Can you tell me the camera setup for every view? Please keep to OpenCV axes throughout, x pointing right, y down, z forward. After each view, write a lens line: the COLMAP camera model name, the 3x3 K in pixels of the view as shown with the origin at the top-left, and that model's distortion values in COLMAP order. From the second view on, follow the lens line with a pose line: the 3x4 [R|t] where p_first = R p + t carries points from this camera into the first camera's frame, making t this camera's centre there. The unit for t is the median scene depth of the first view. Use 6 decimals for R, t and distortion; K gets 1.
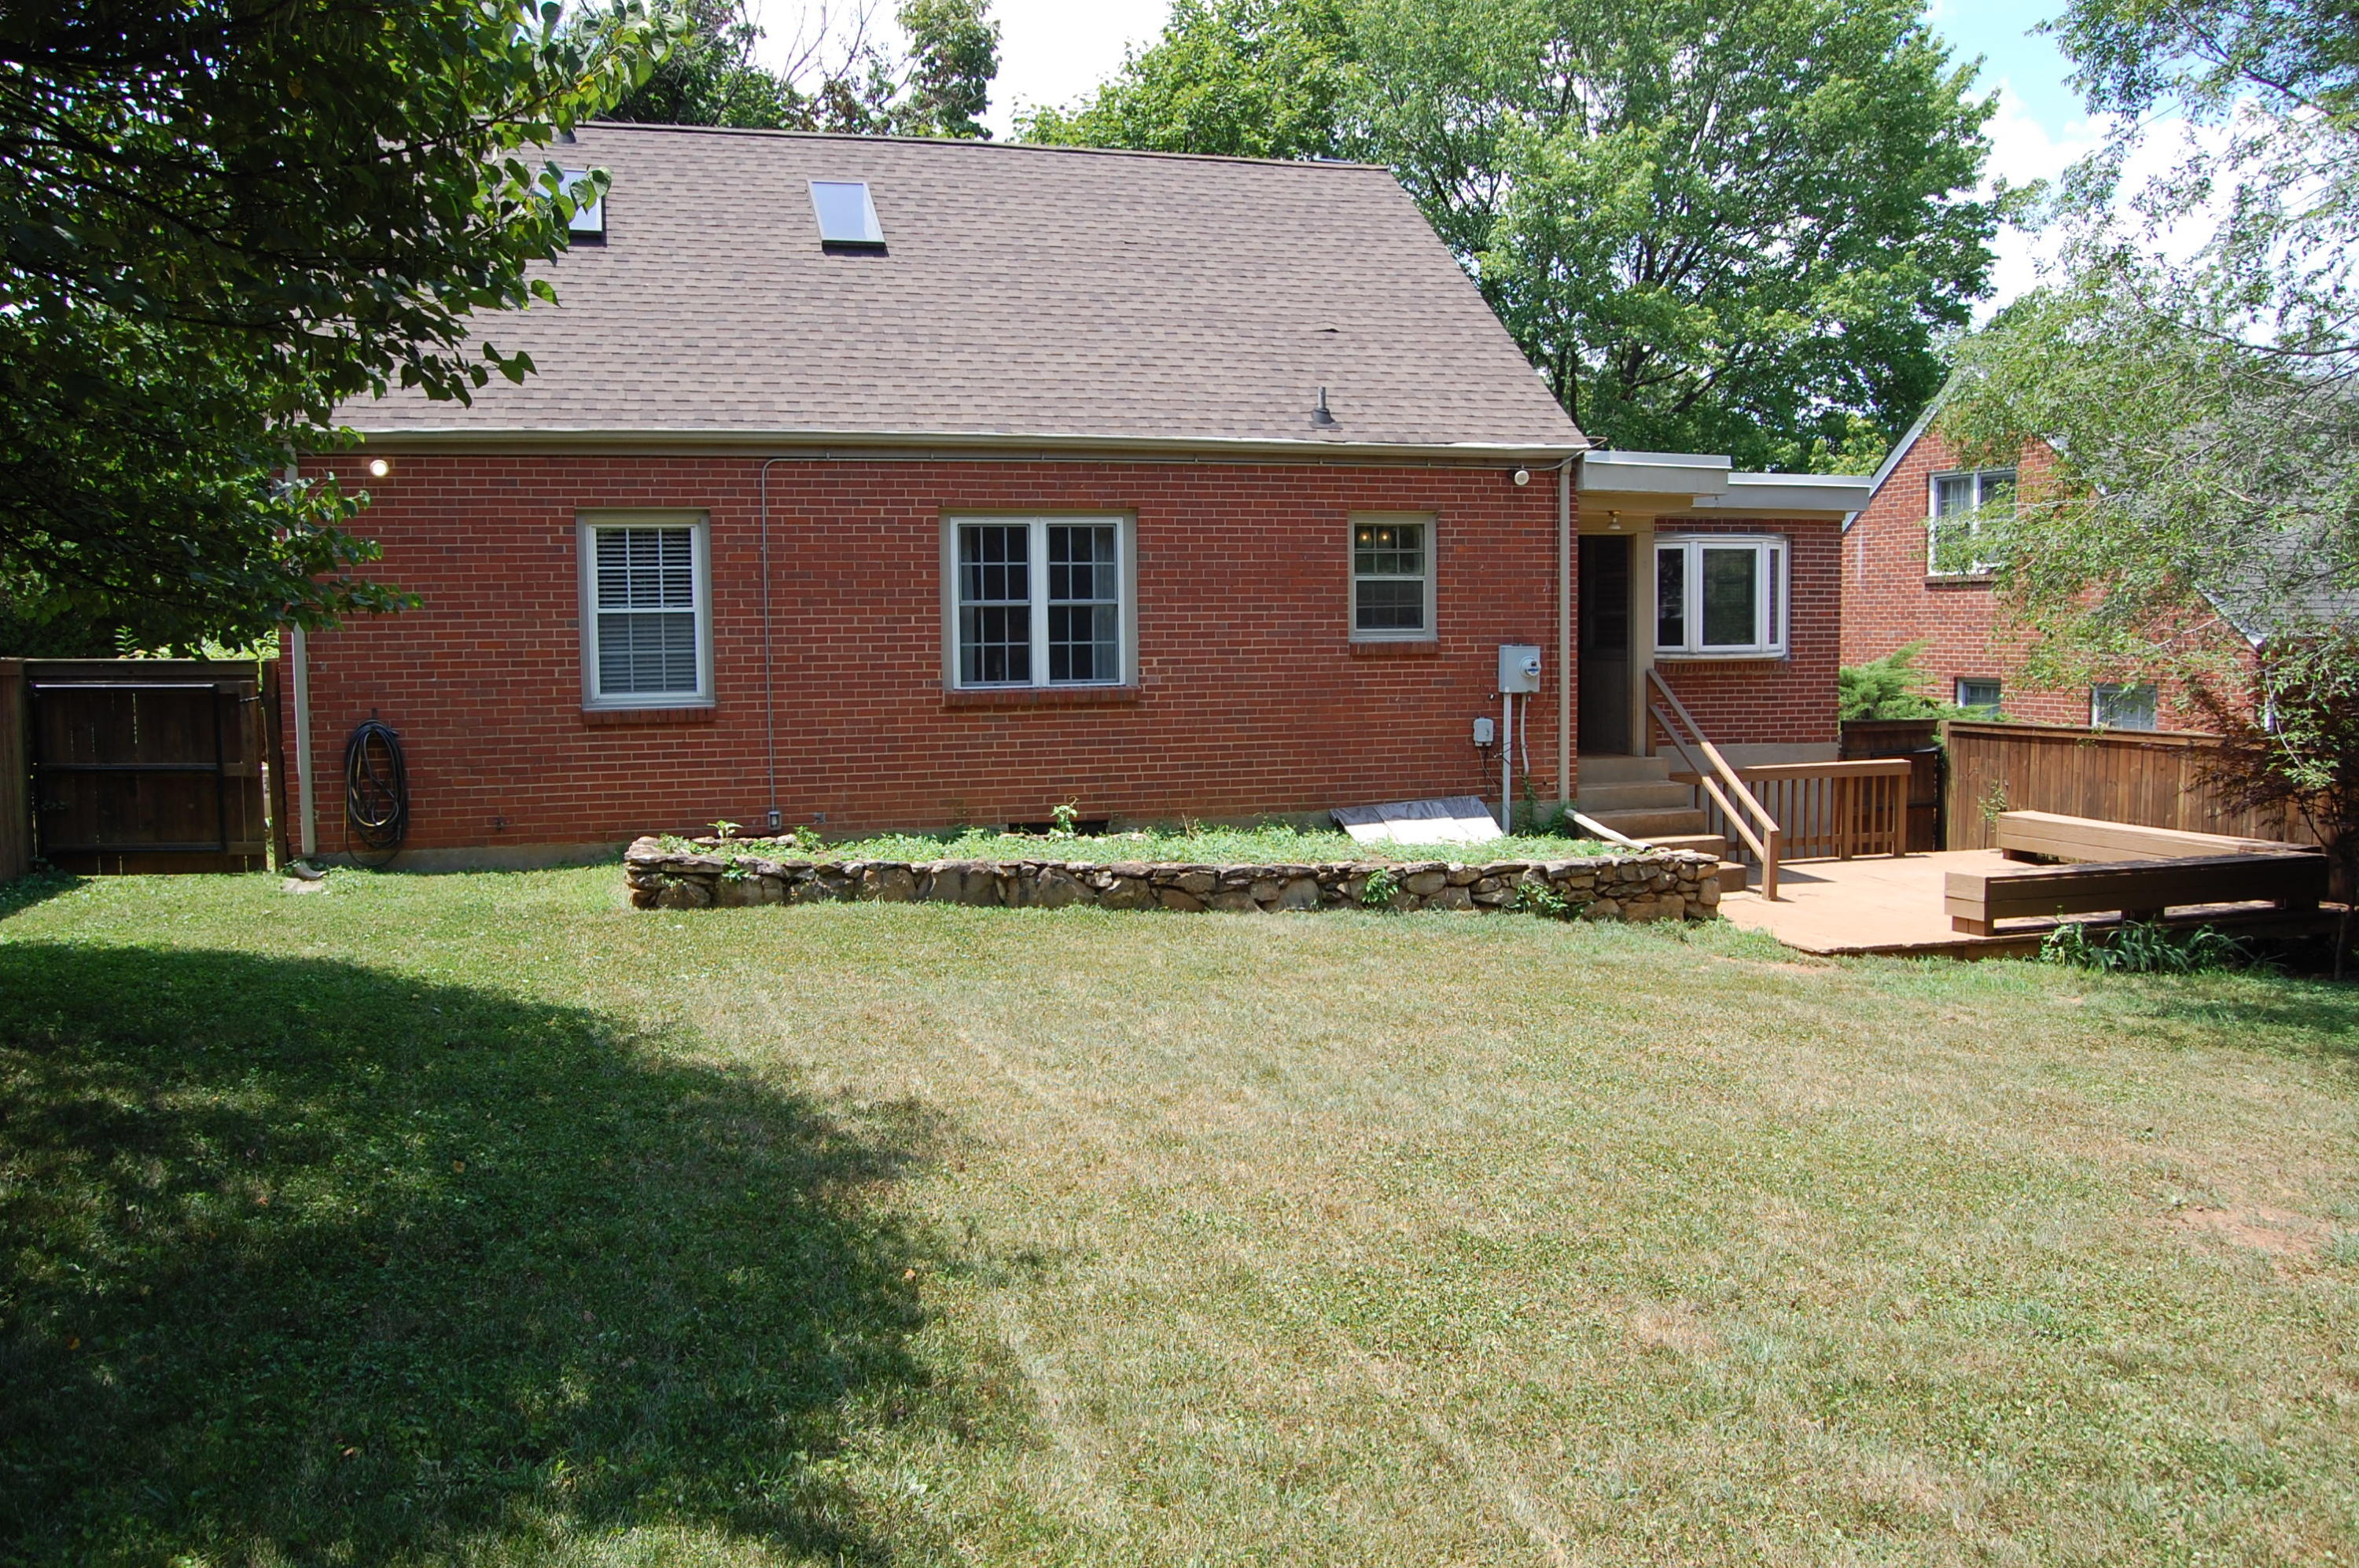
lens RADIAL K [[1857.3, 0, 1175.2], [0, 1857.3, 781.2], [0, 0, 1]] dist [-0.094891, 0.035170]
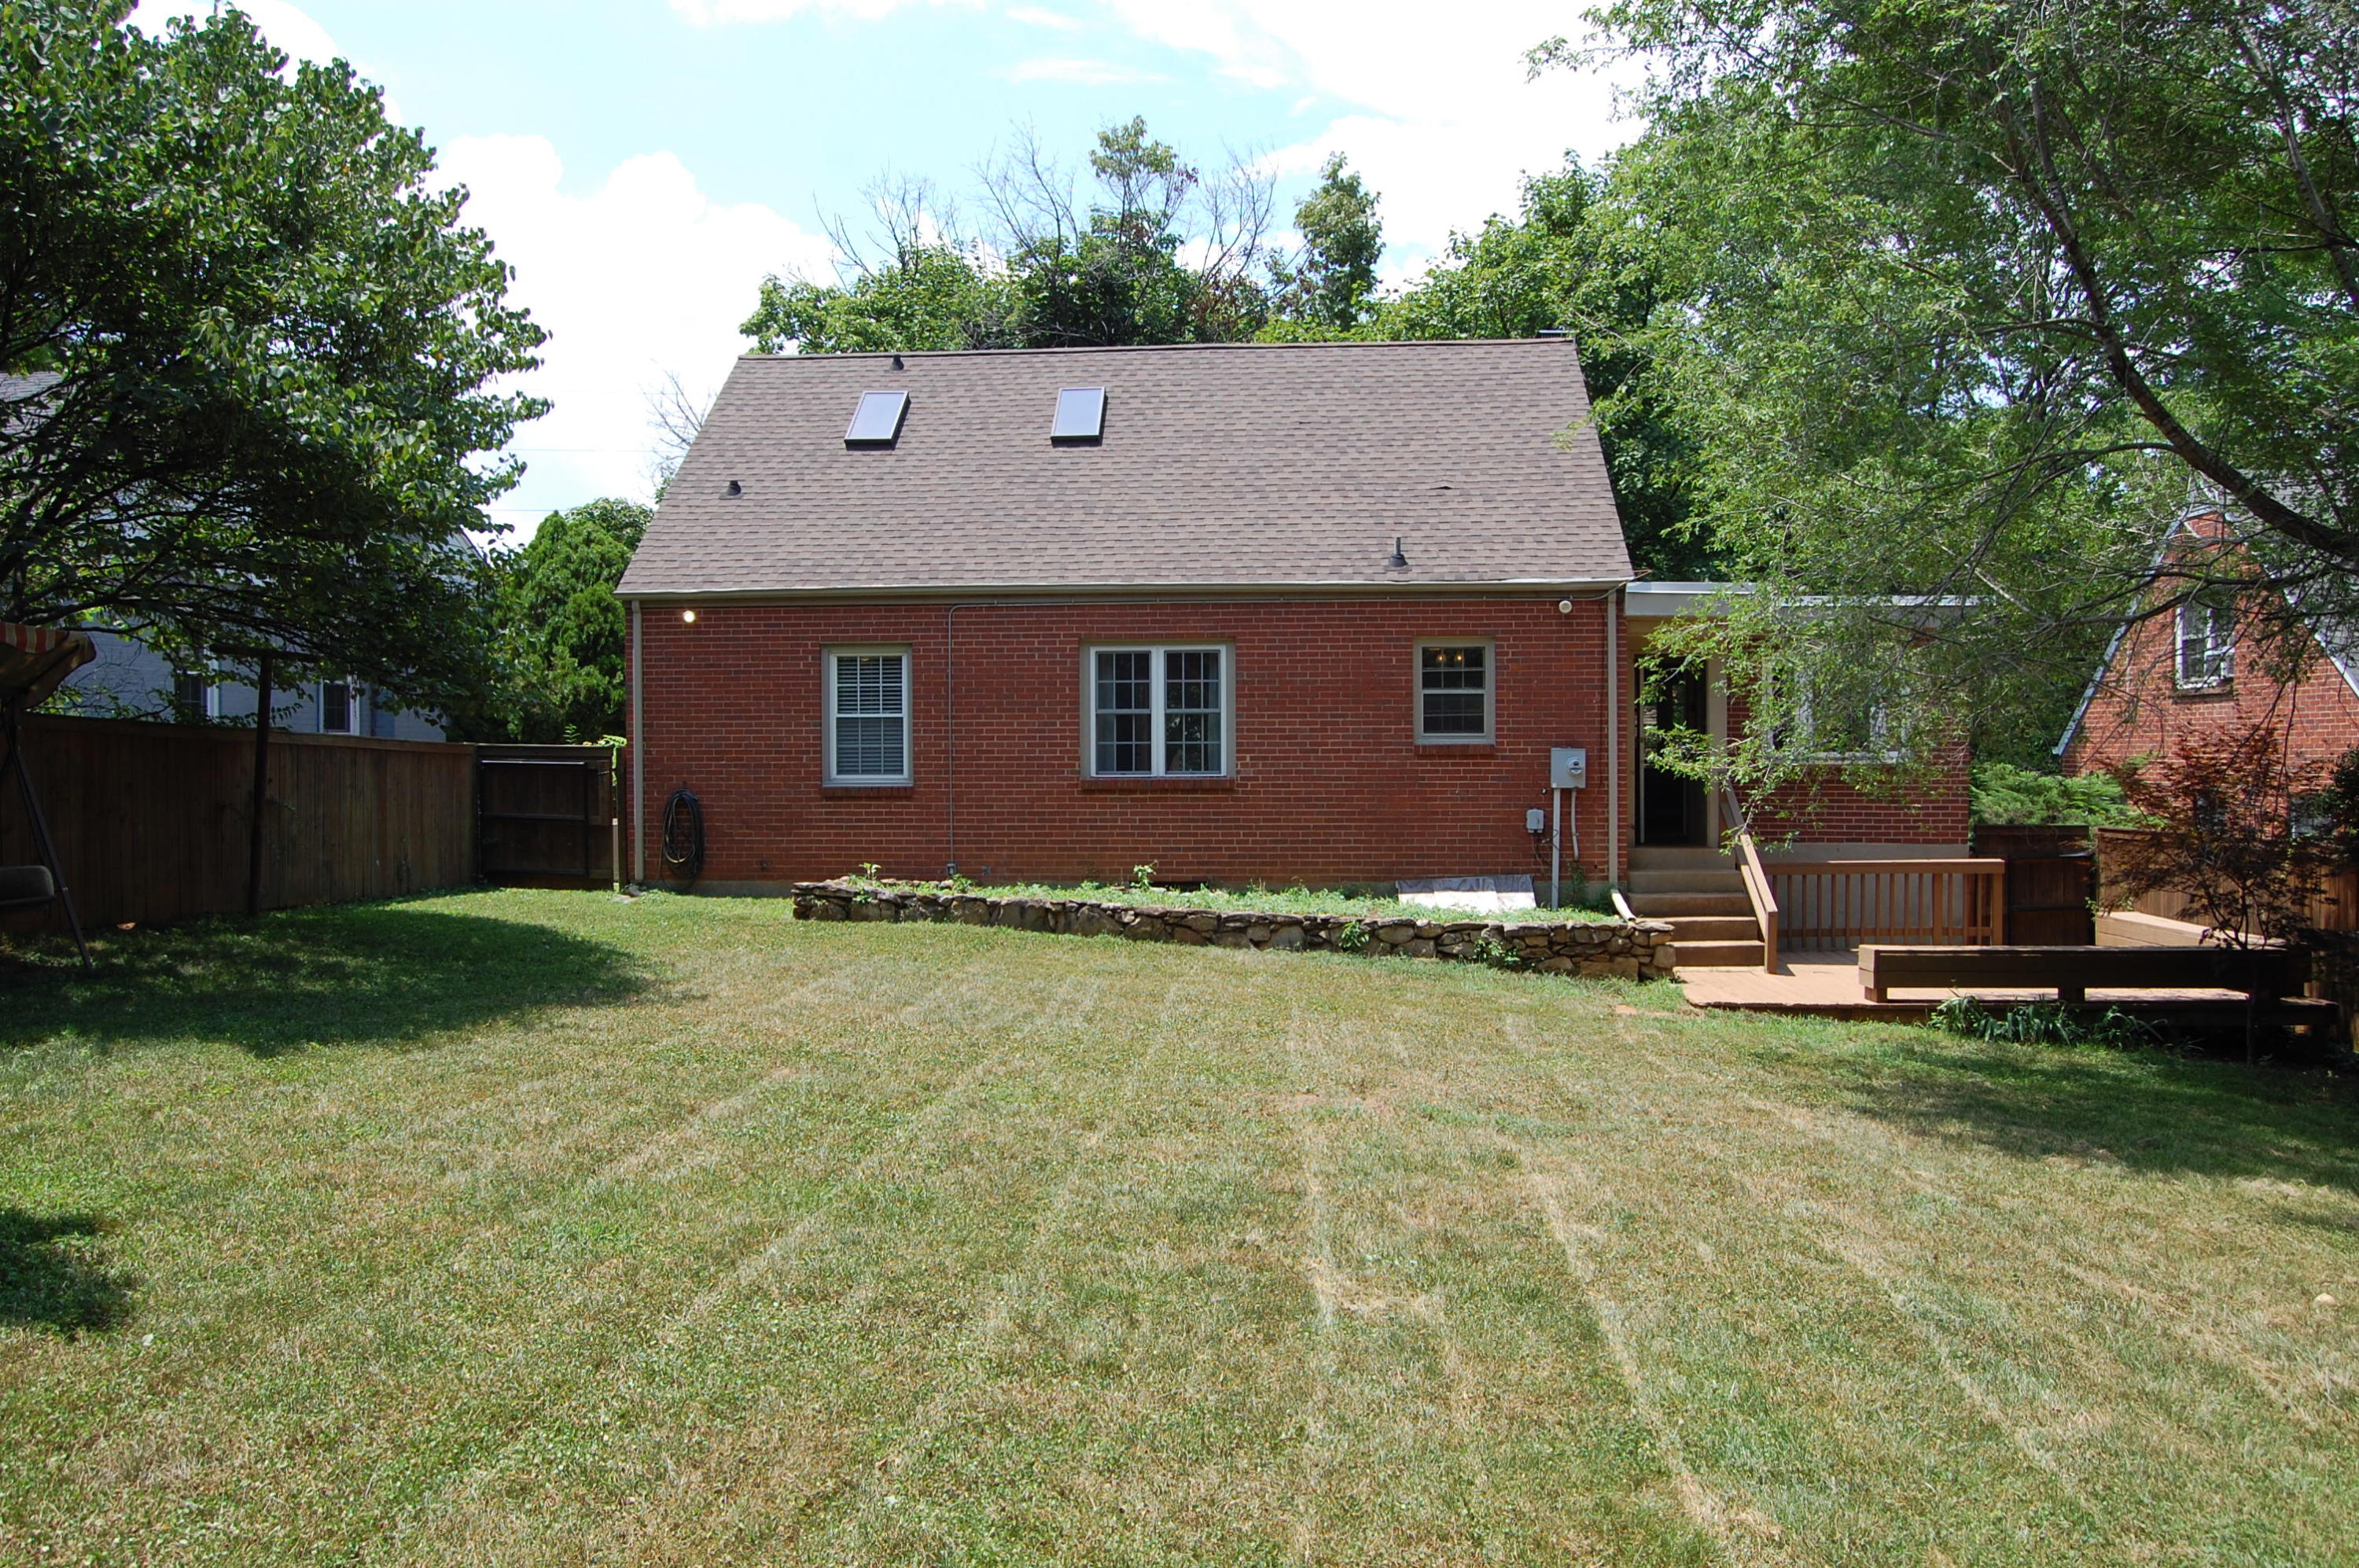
lens RADIAL K [[1857.3, 0, 1174.5], [0, 1857.3, 784.7], [0, 0, 1]] dist [-0.094891, 0.035170]
pose [[0.932200, 0.014318, -0.361660, 0.396563], [-0.037375, 0.997684, -0.056838, 0.027551], [0.360008, 0.066502, 0.930576, -0.195291]]
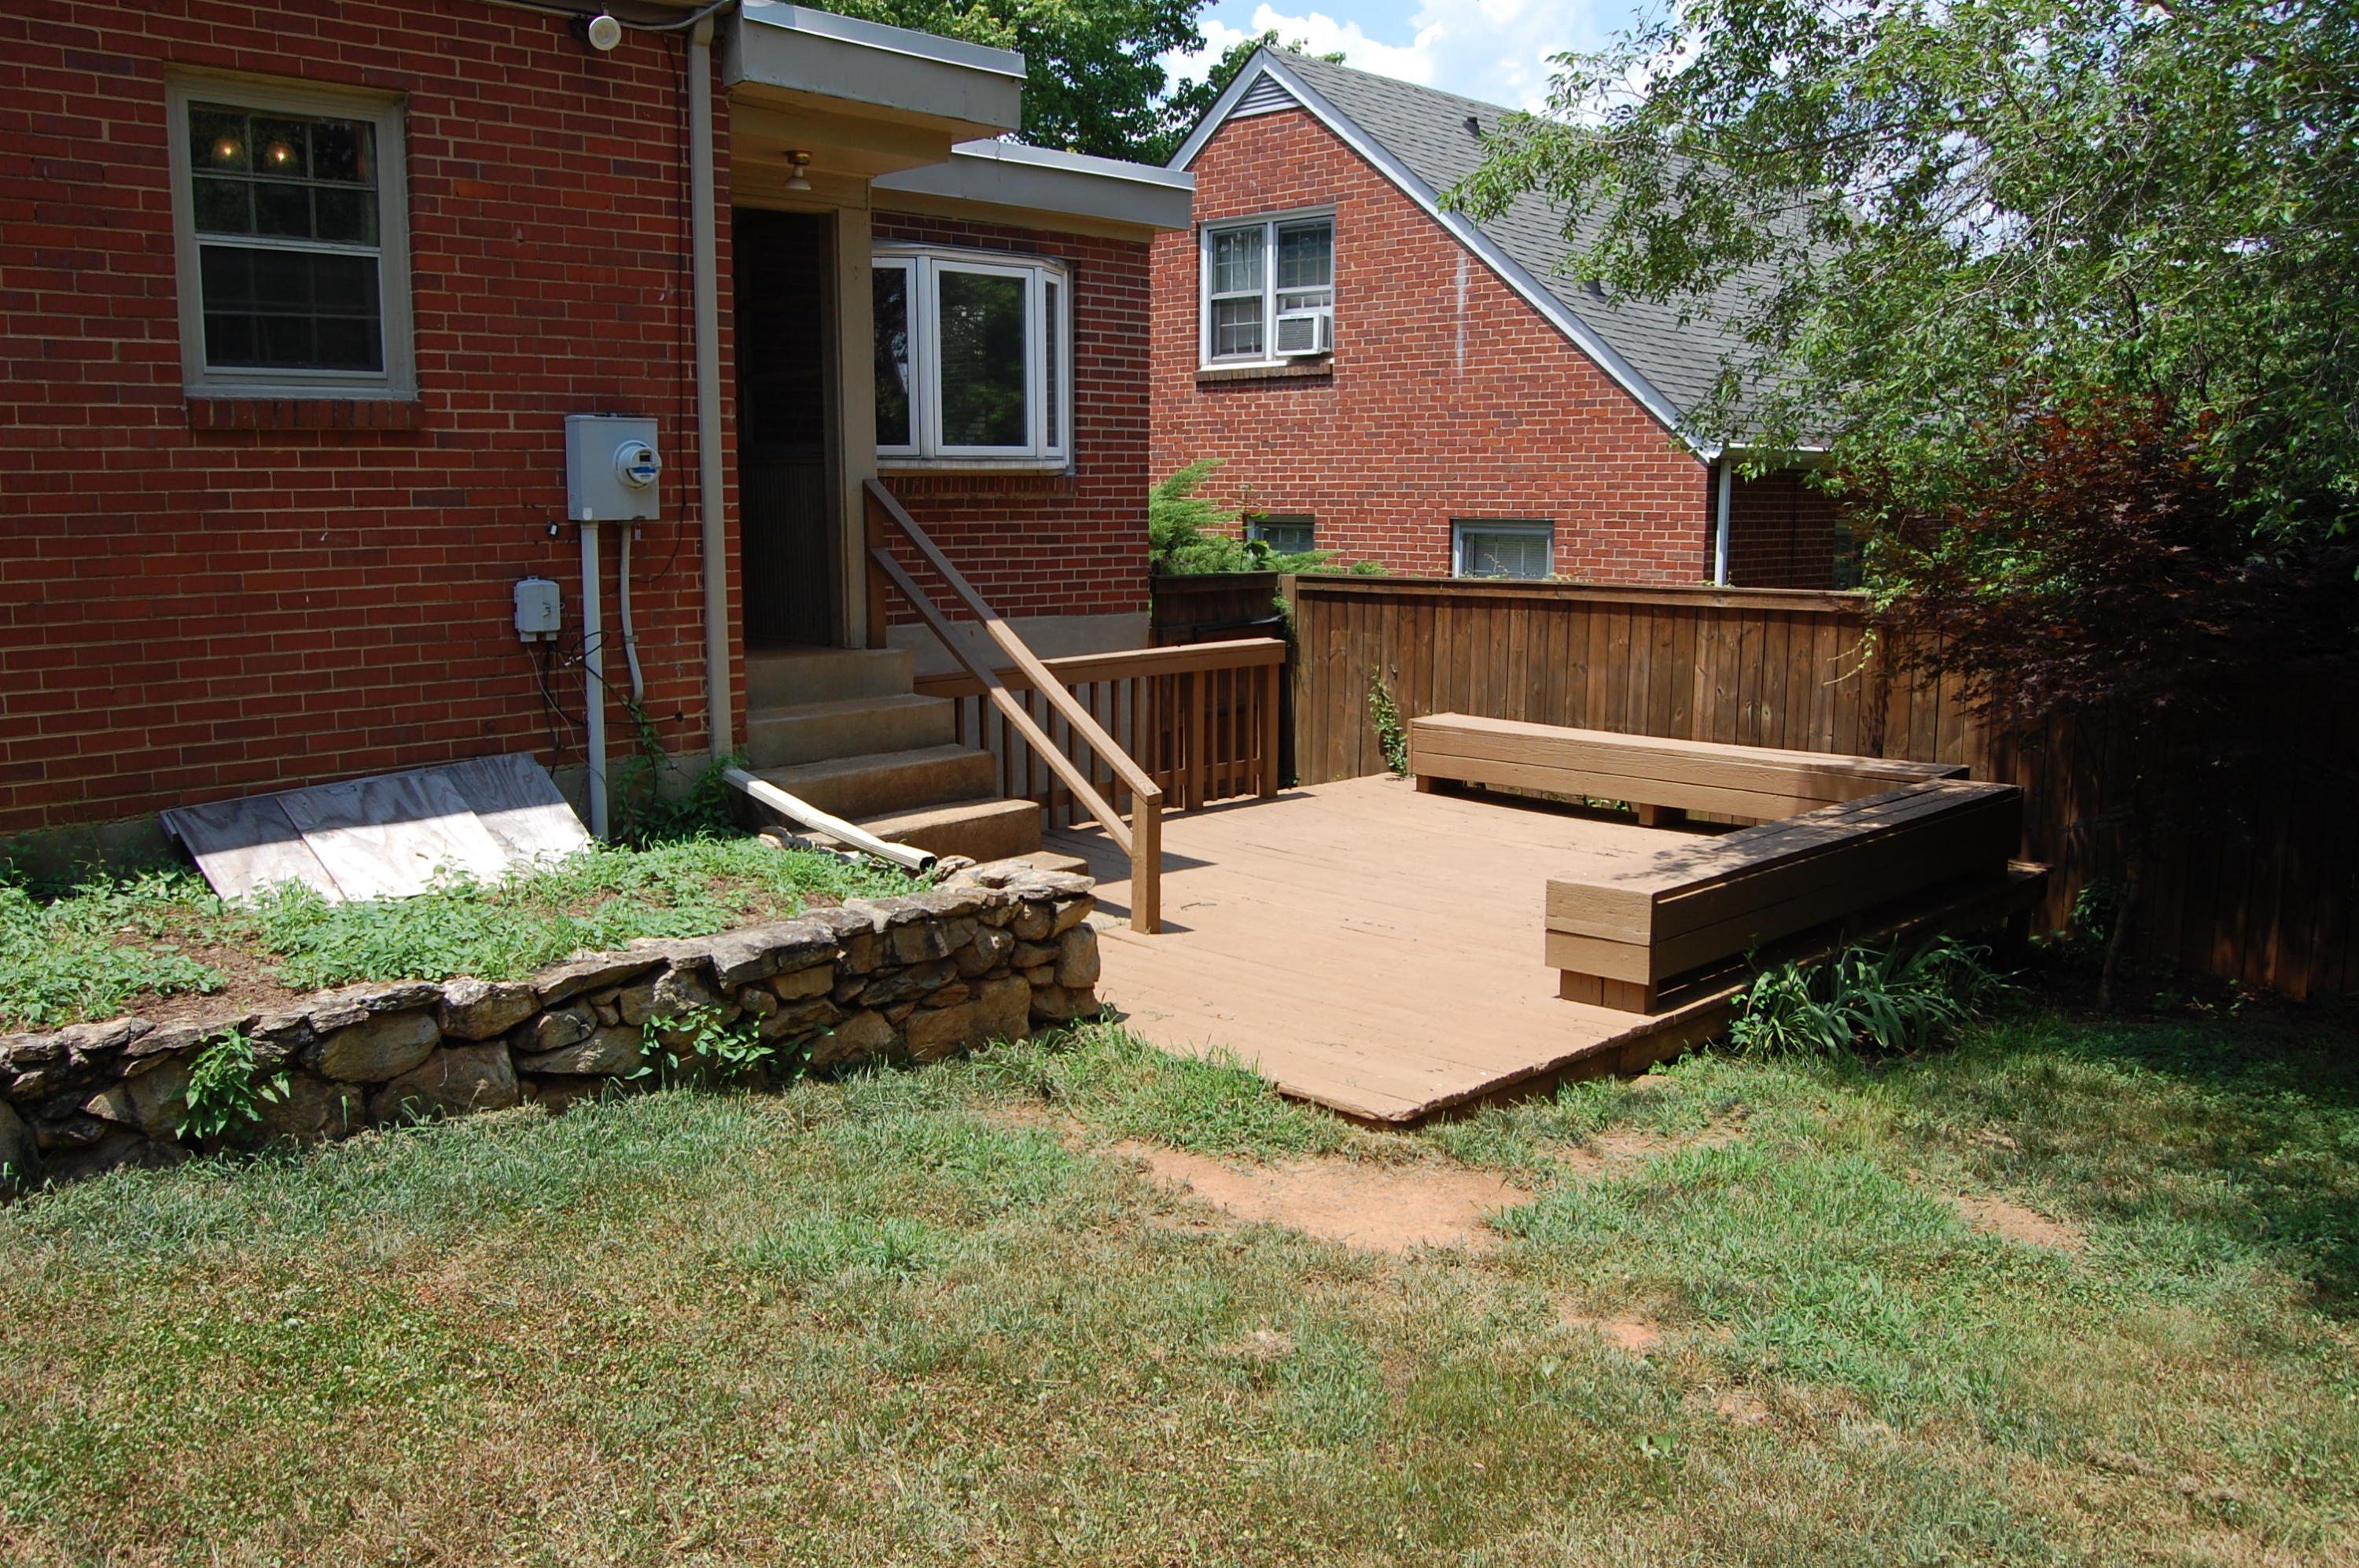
lens RADIAL K [[1857.3, 0, 1171.8], [0, 1857.3, 779.3], [0, 0, 1]] dist [-0.094891, 0.035170]
pose [[0.886718, -0.061910, 0.458146, 0.100927], [0.030152, 0.996628, 0.076317, -0.015690], [-0.461326, -0.053858, 0.885595, 0.559476]]
